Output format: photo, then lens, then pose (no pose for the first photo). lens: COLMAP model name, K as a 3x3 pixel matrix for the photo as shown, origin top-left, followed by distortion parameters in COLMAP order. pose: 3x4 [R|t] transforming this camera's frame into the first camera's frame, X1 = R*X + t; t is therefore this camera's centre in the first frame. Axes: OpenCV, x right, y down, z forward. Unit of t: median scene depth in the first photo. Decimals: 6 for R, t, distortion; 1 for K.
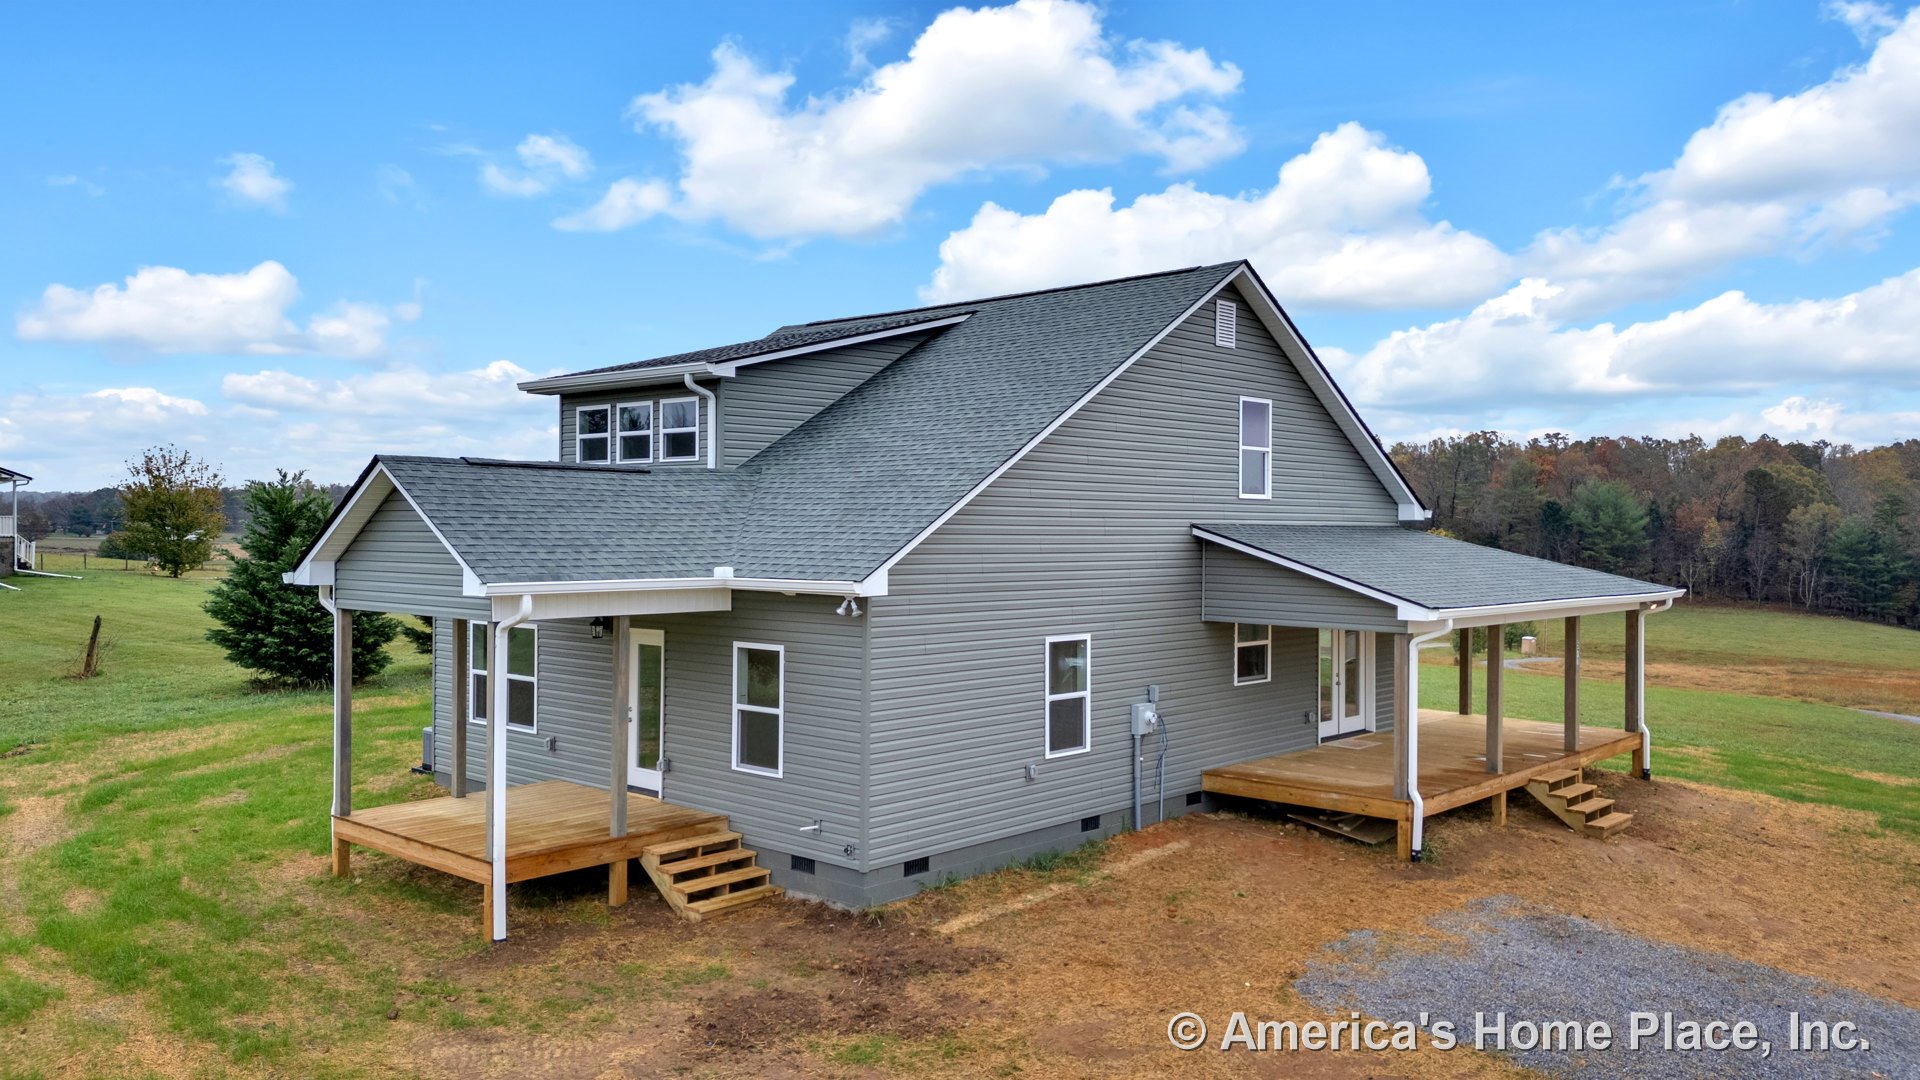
lens RADIAL K [[1420.7, 0, 977.9], [0, 1420.7, 533.7], [0, 0, 1]] dist [0.053018, -0.055540]
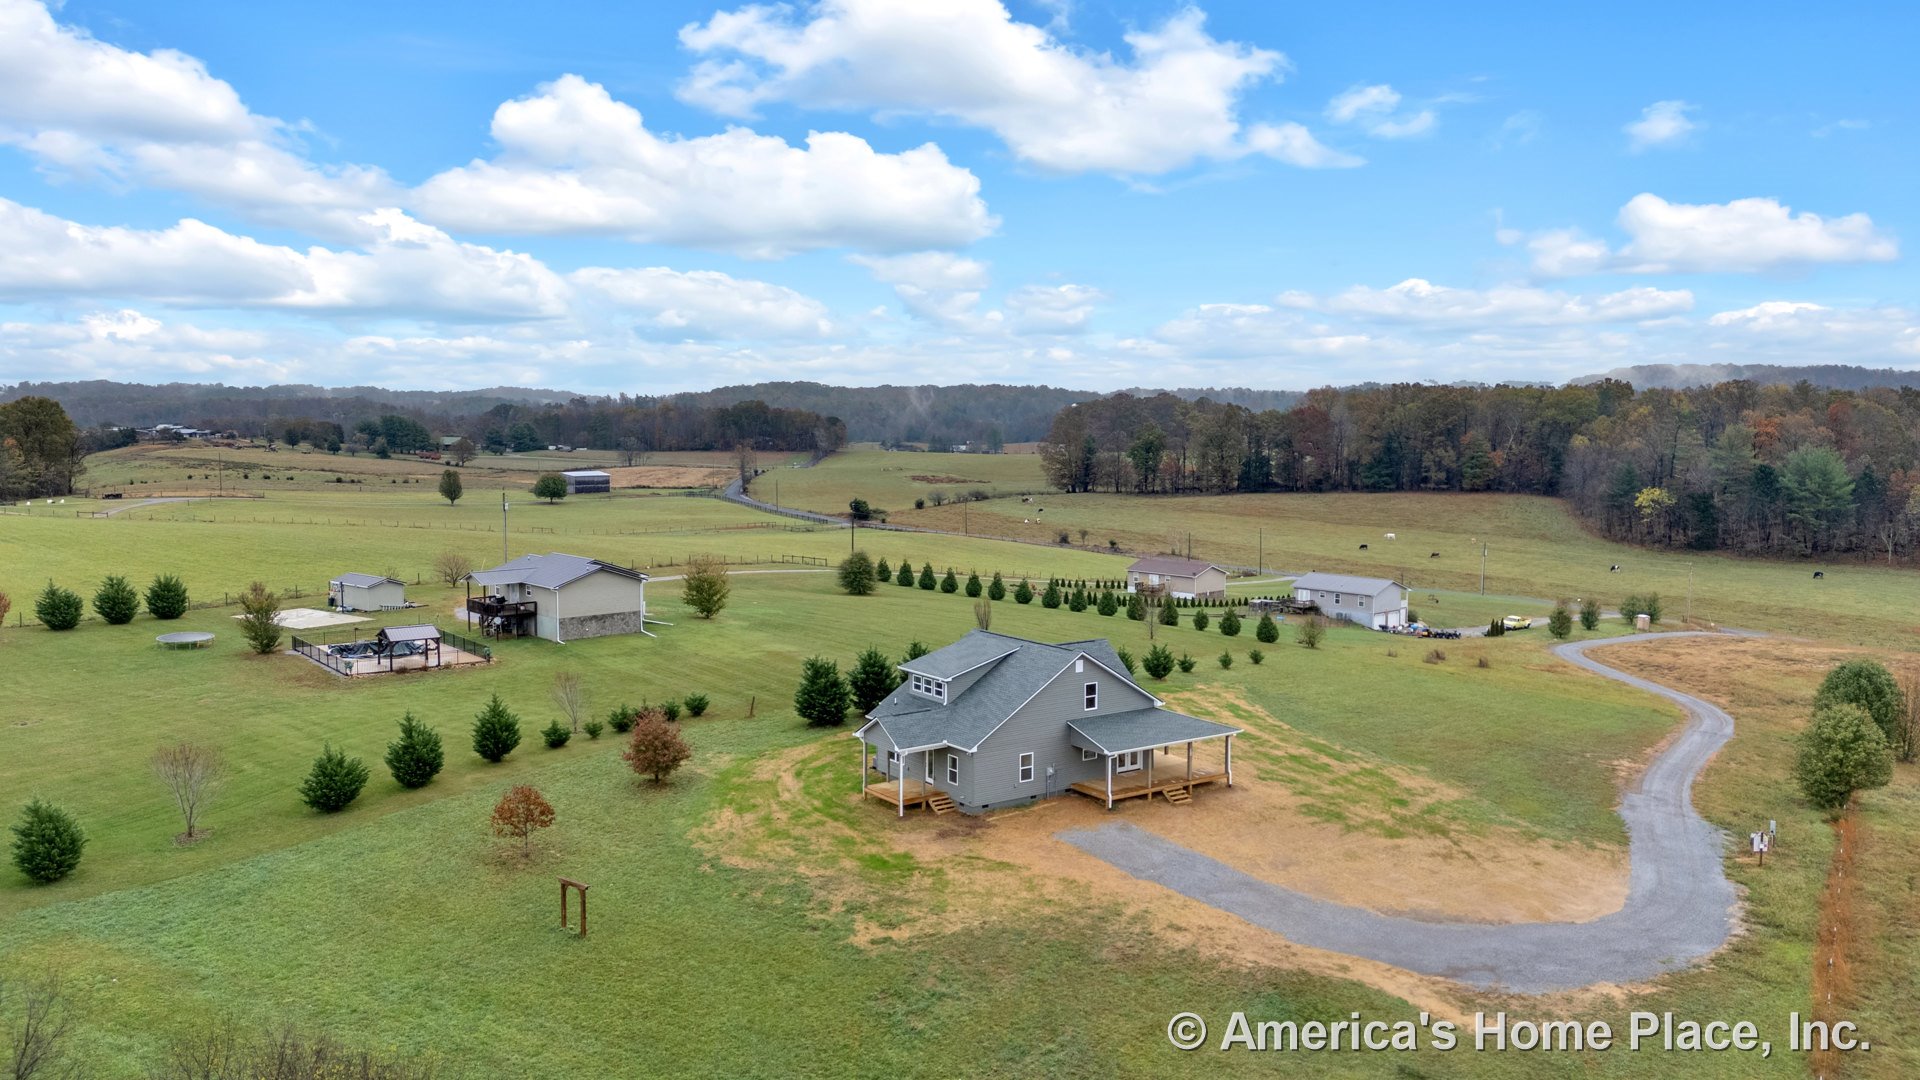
lens RADIAL K [[1420.7, 0, 977.9], [0, 1420.7, 533.7], [0, 0, 1]] dist [0.053018, -0.055540]
pose [[0.977937, 0.018700, -0.208059, 0.855823], [-0.002487, 0.996957, 0.077912, -0.984621], [0.208883, -0.075676, 0.975008, -3.365224]]
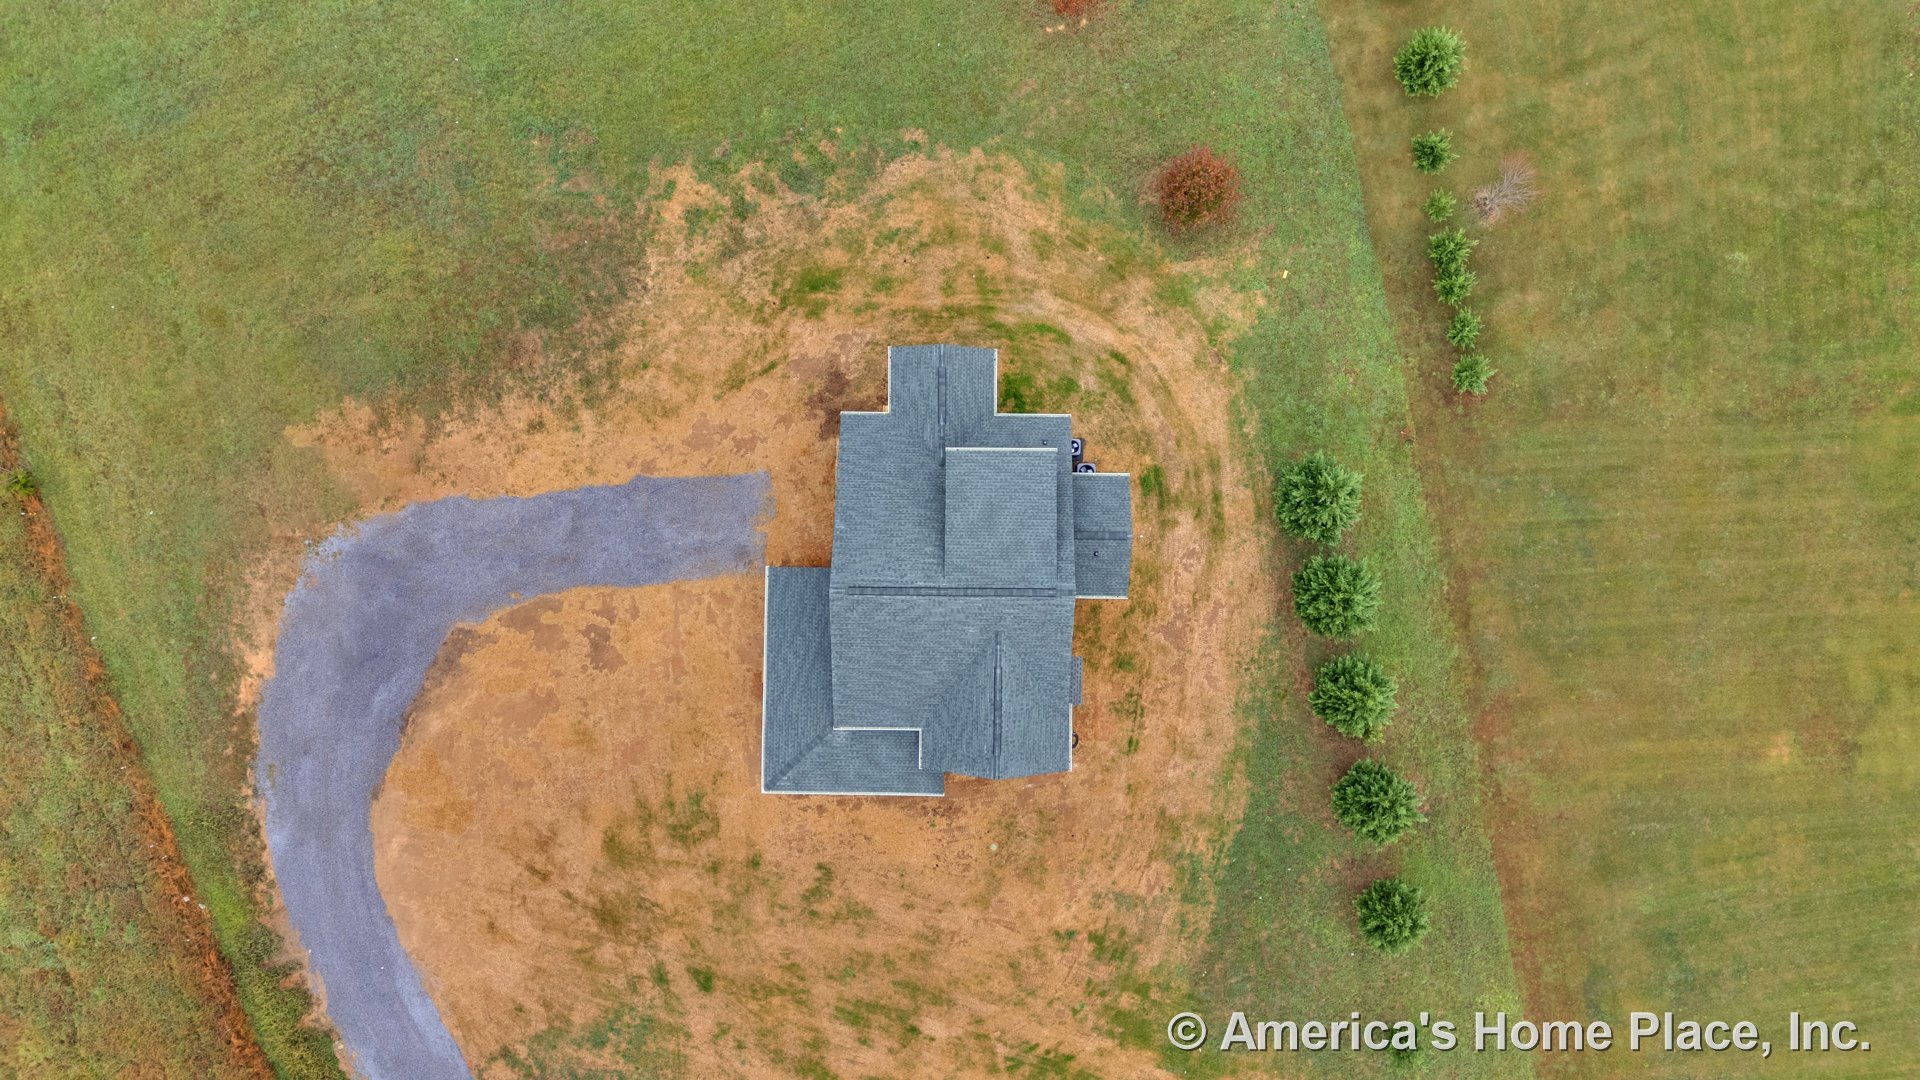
lens RADIAL K [[1420.7, 0, 977.9], [0, 1420.7, 533.7], [0, 0, 1]] dist [0.053018, -0.055540]
pose [[-0.754644, 0.656120, 0.004338, -0.160099], [0.005422, -0.000376, 0.999985, -3.716765], [0.656112, 0.754657, -0.003273, 1.370702]]
